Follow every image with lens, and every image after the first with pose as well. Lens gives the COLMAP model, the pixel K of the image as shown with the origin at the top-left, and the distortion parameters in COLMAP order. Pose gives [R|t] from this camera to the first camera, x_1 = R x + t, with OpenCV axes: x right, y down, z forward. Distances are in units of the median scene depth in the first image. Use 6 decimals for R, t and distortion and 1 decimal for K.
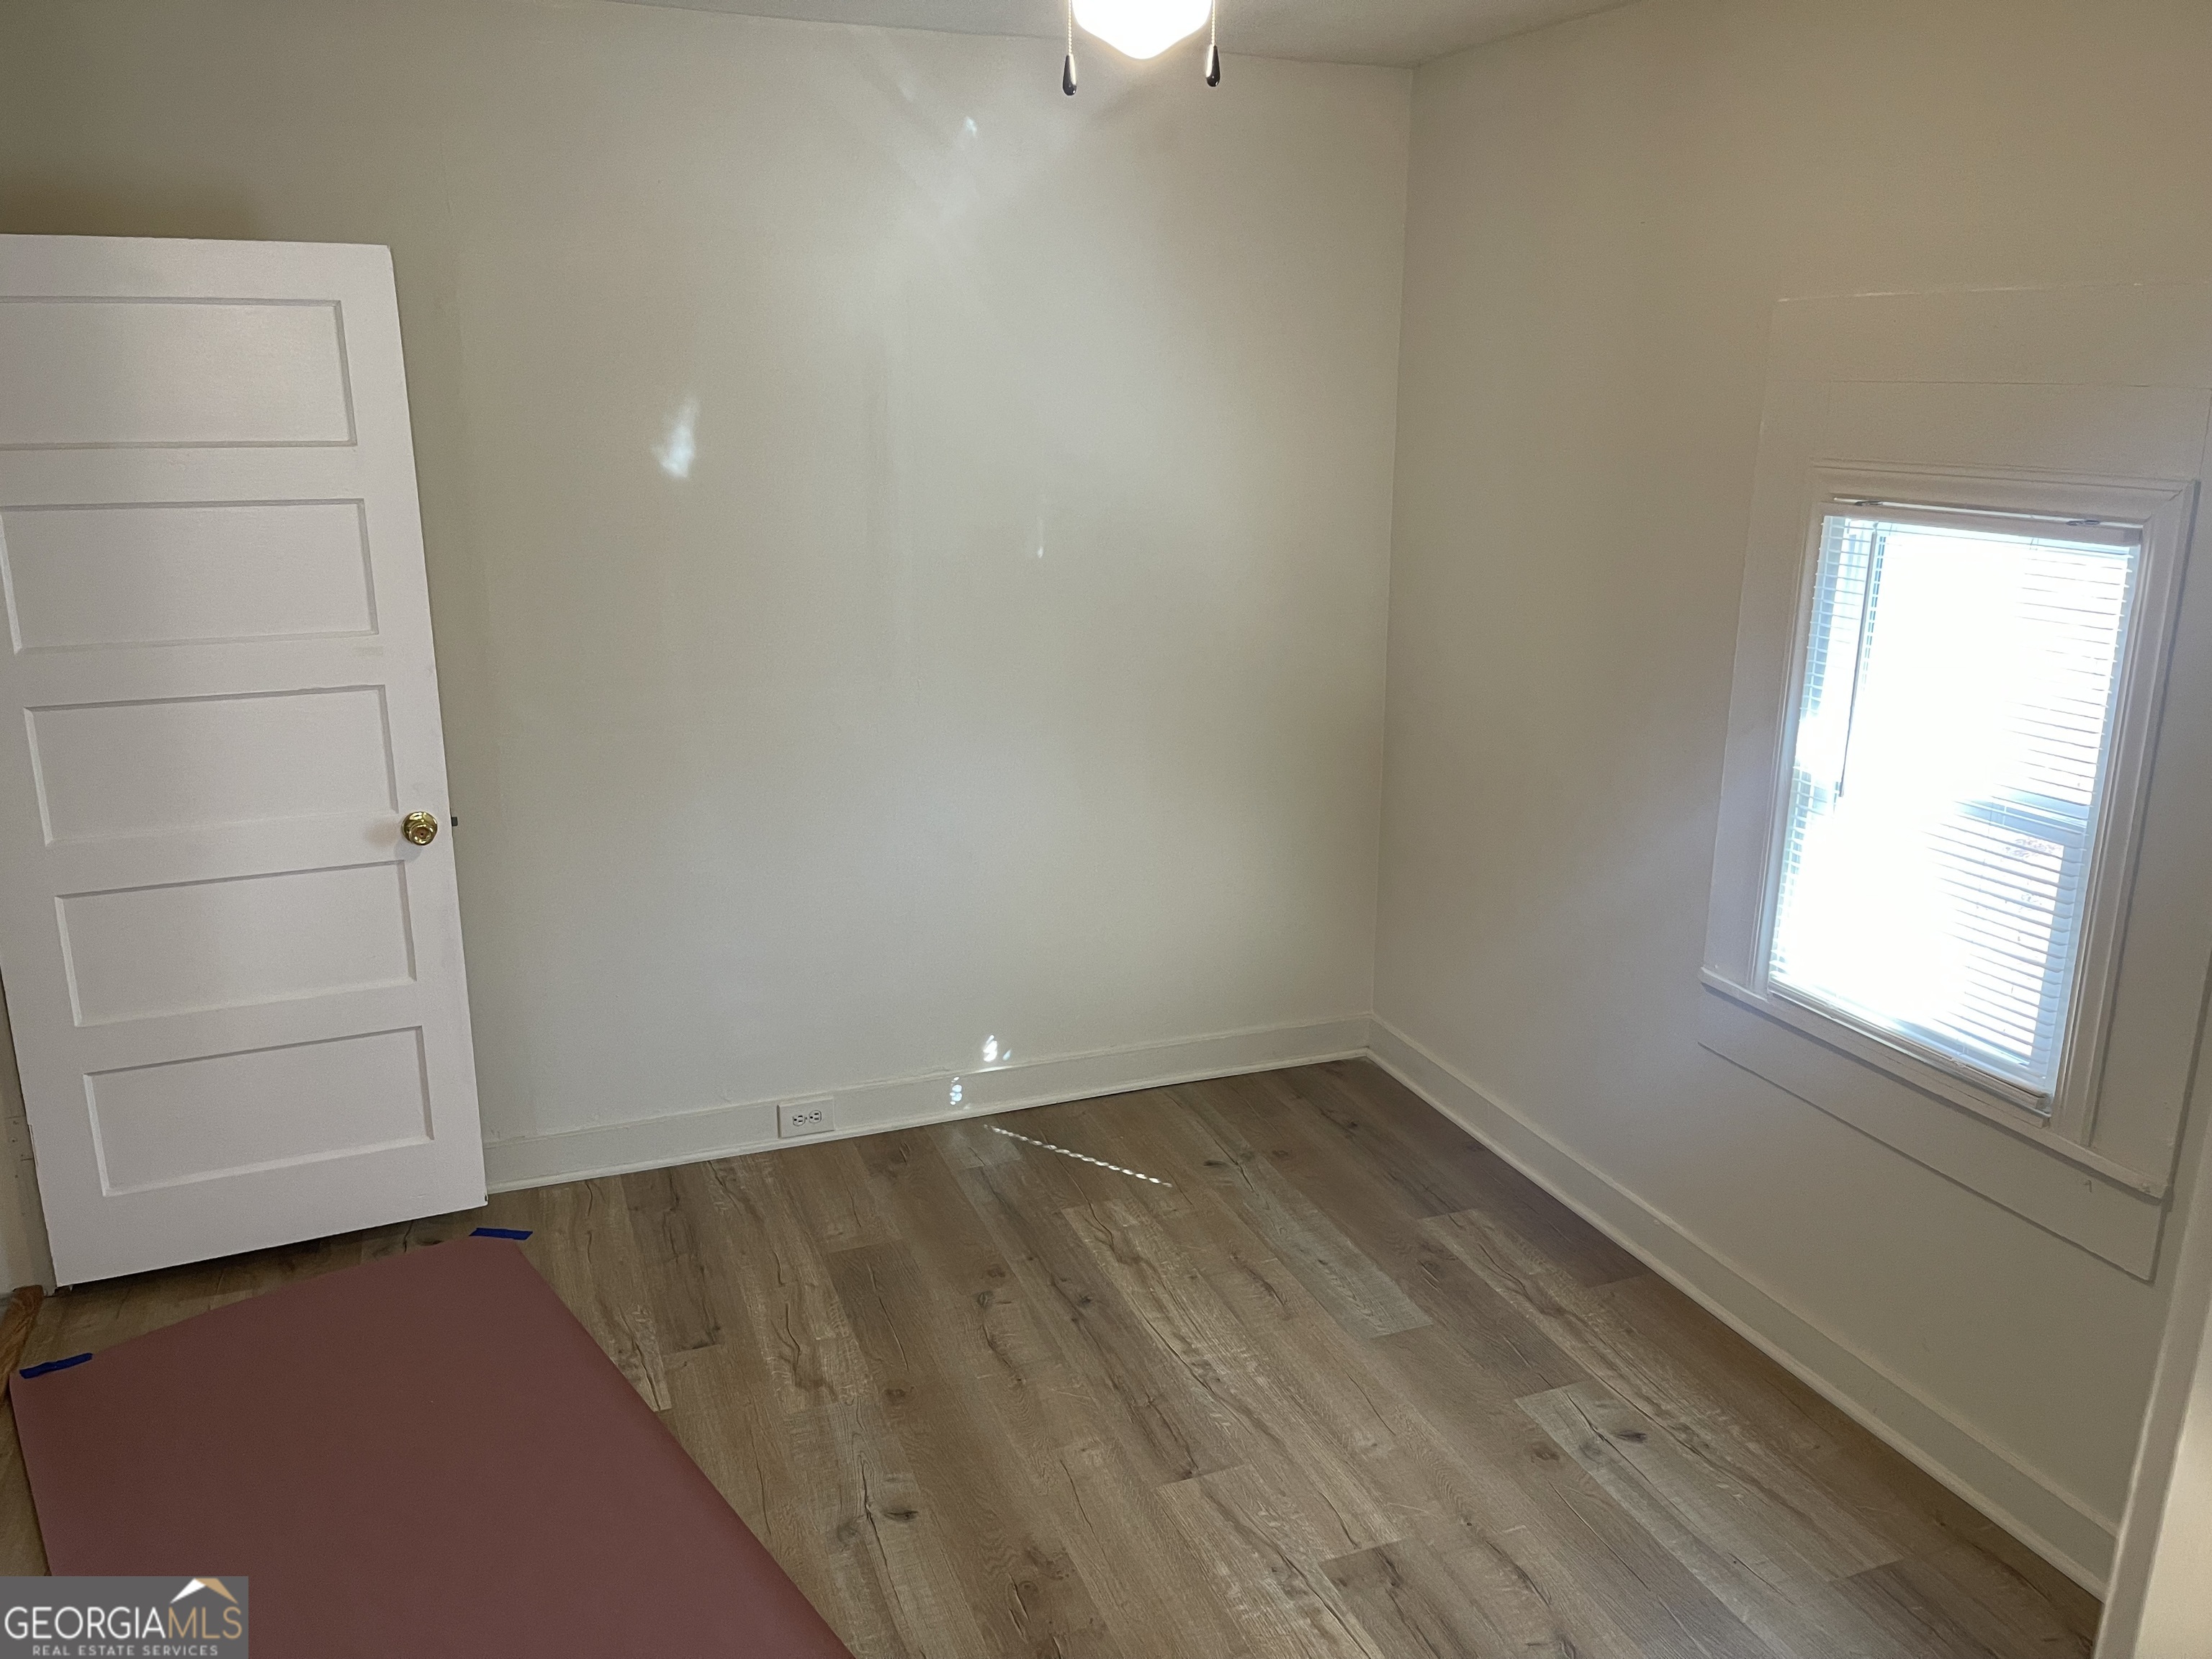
lens RADIAL K [[1676.7, 0, 1129.0], [0, 1676.7, 869.7], [0, 0, 1]] dist [0.067477, -0.087109]
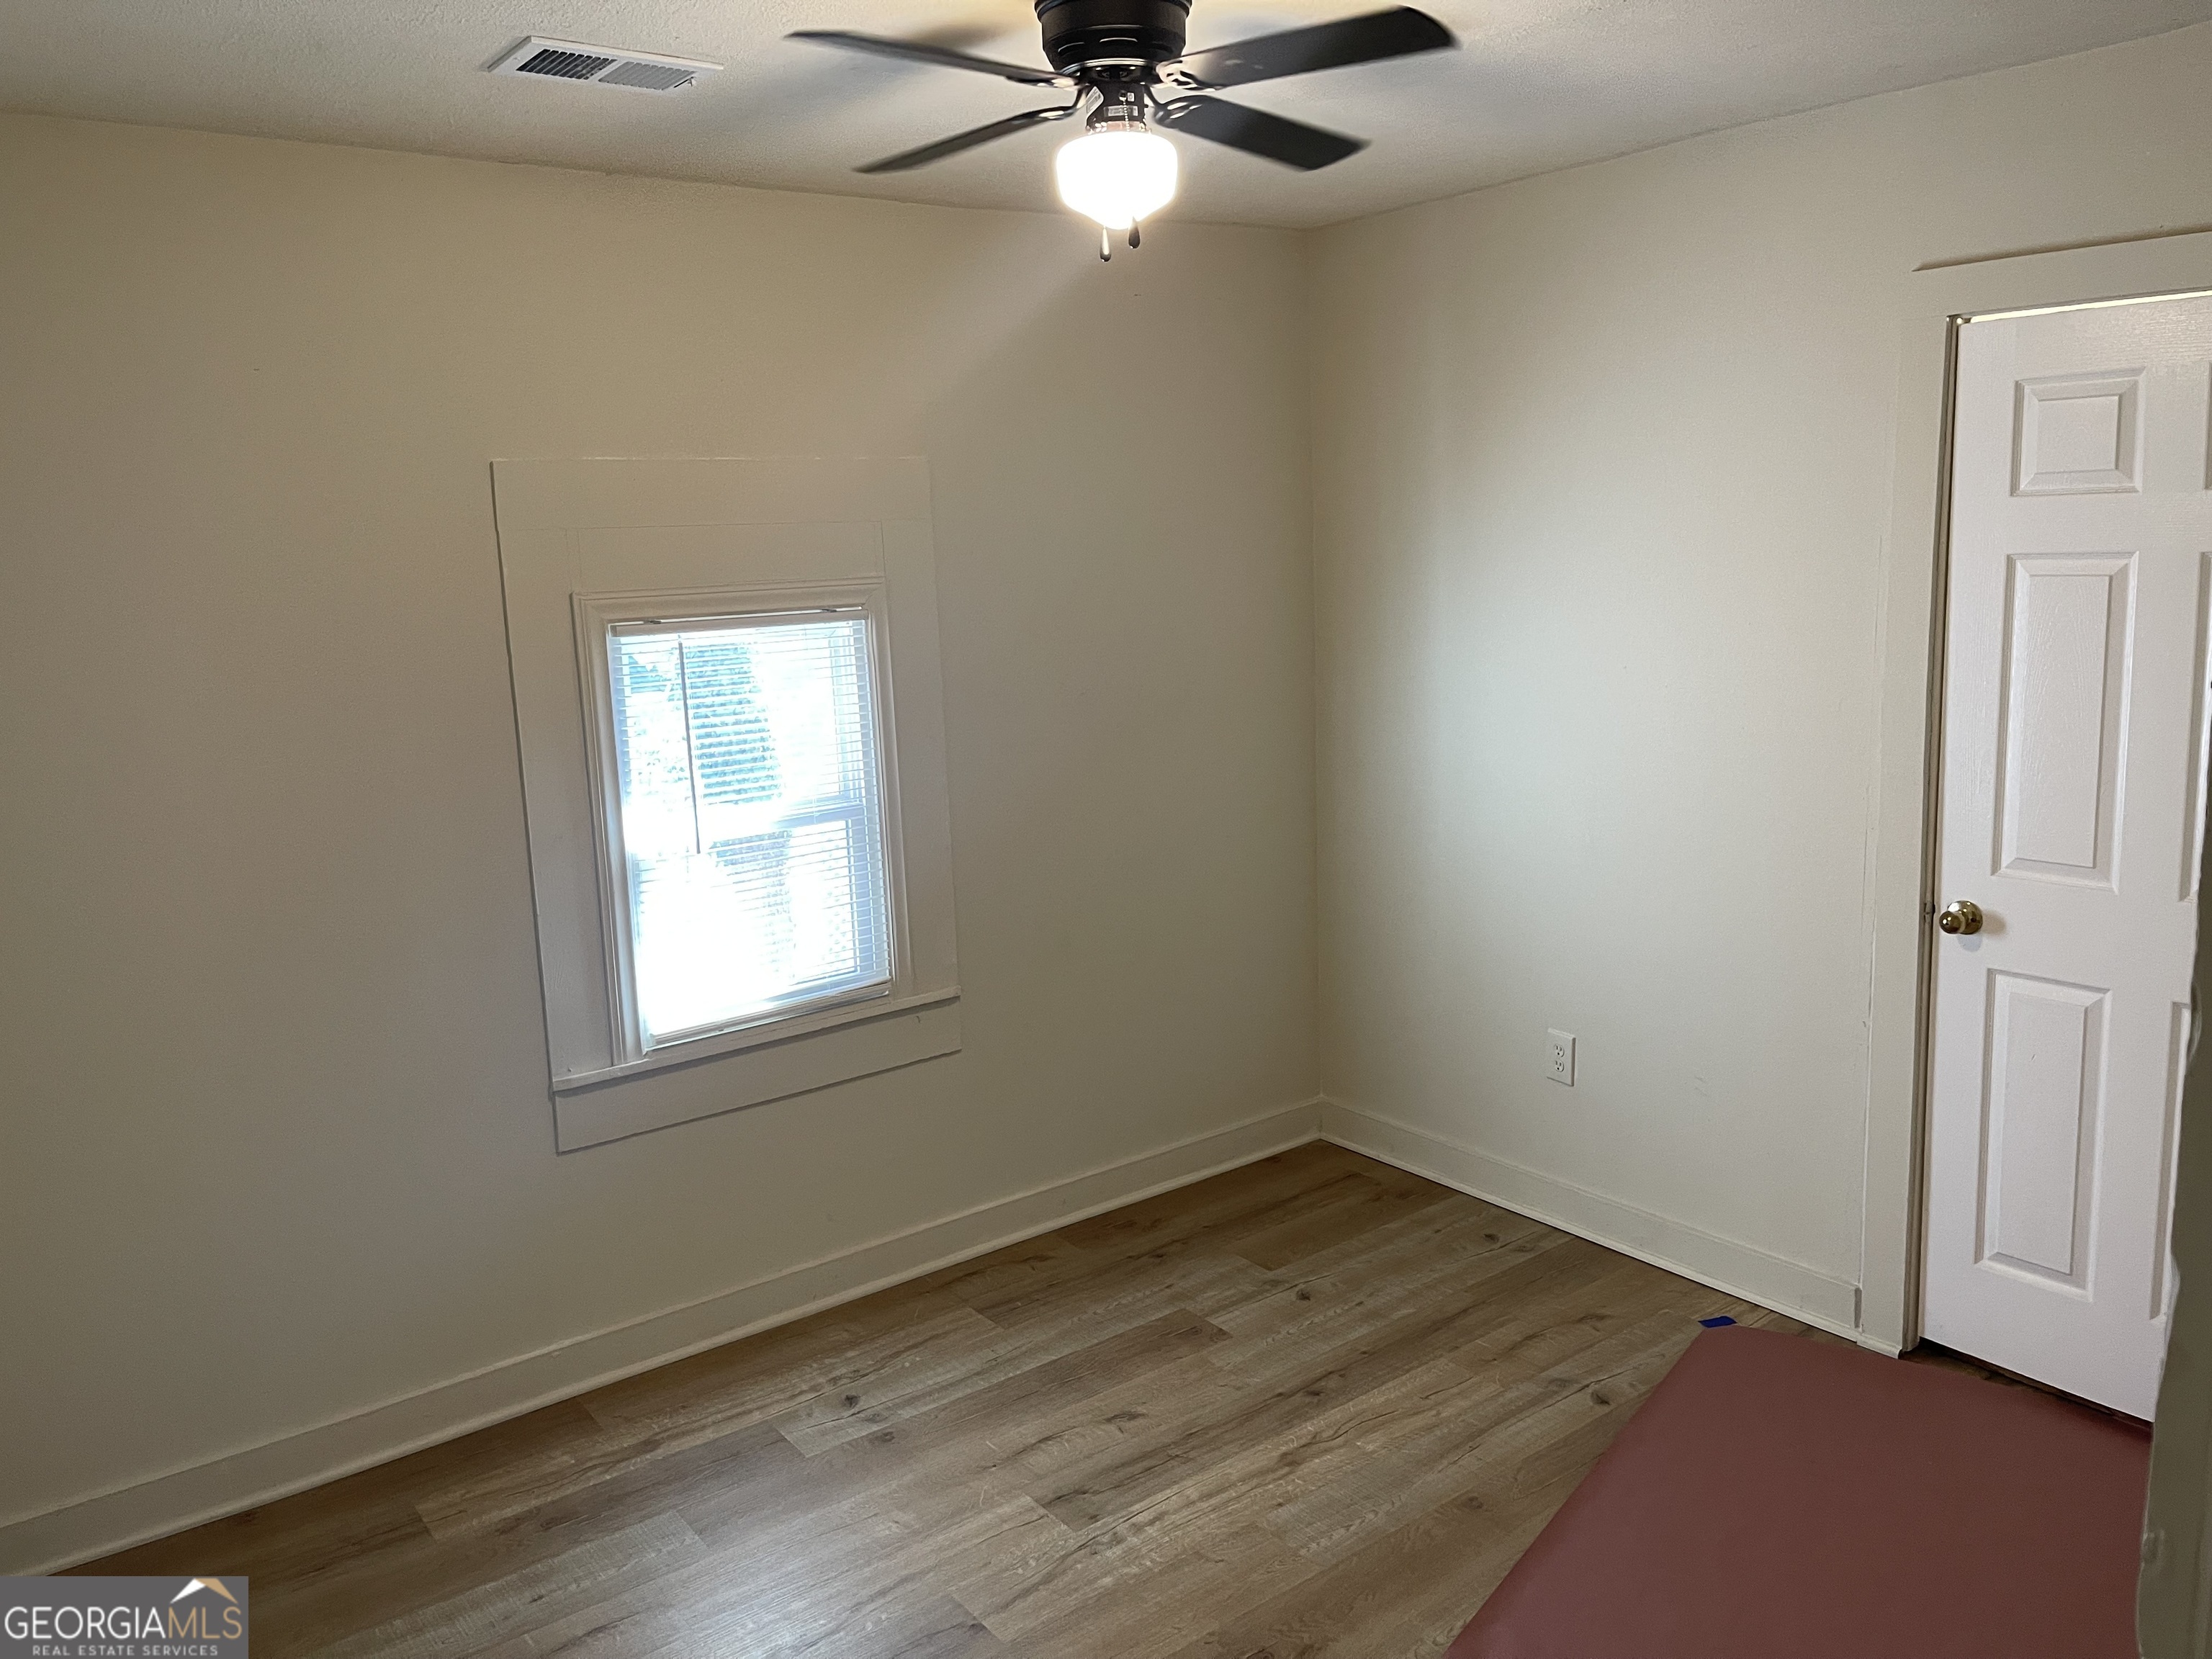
lens RADIAL K [[1676.7, 0, 1102.0], [0, 1676.7, 823.8], [0, 0, 1]] dist [0.067477, -0.087109]
pose [[-0.267630, -0.151459, 0.951543, -0.826367], [0.318937, 0.917970, 0.235819, -0.258269], [-0.909205, 0.366595, -0.197370, 0.965959]]
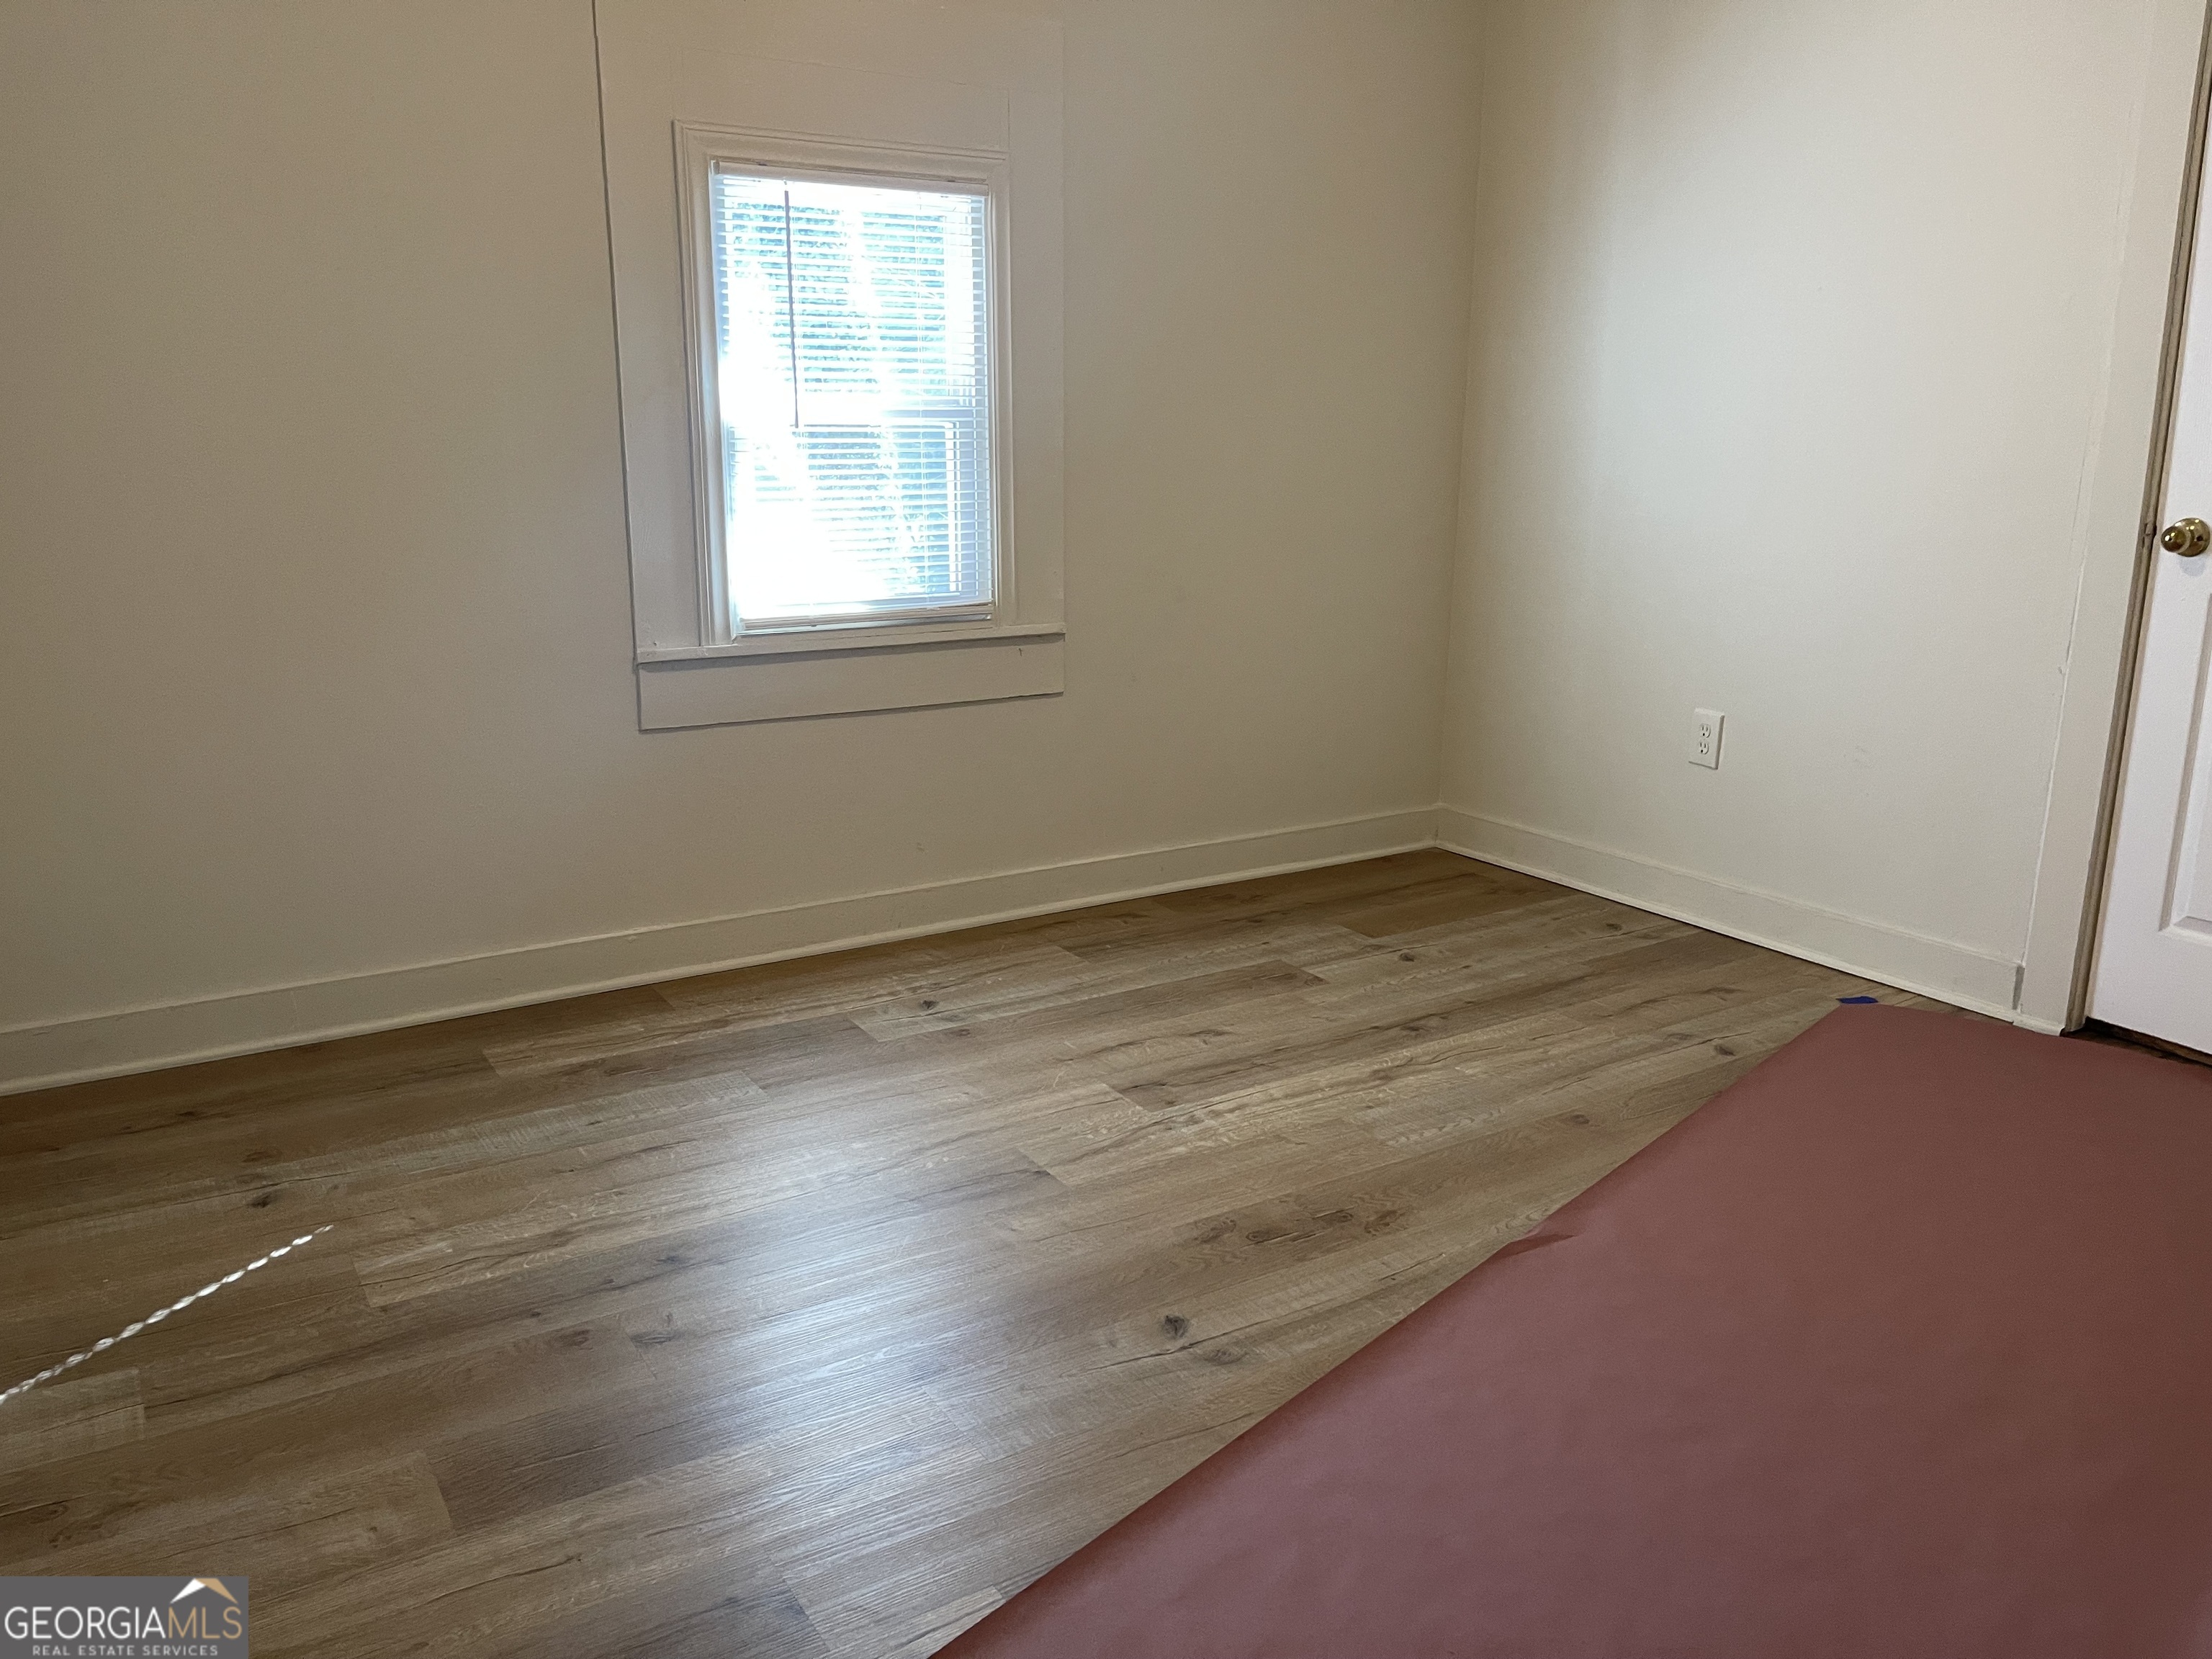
lens RADIAL K [[1676.7, 0, 1104.6], [0, 1676.7, 823.9], [0, 0, 1]] dist [0.067477, -0.087109]
pose [[-0.188651, -0.228948, 0.954984, -0.794028], [0.281233, 0.919121, 0.275906, -0.052373], [-0.940914, 0.320623, -0.109006, 1.013868]]
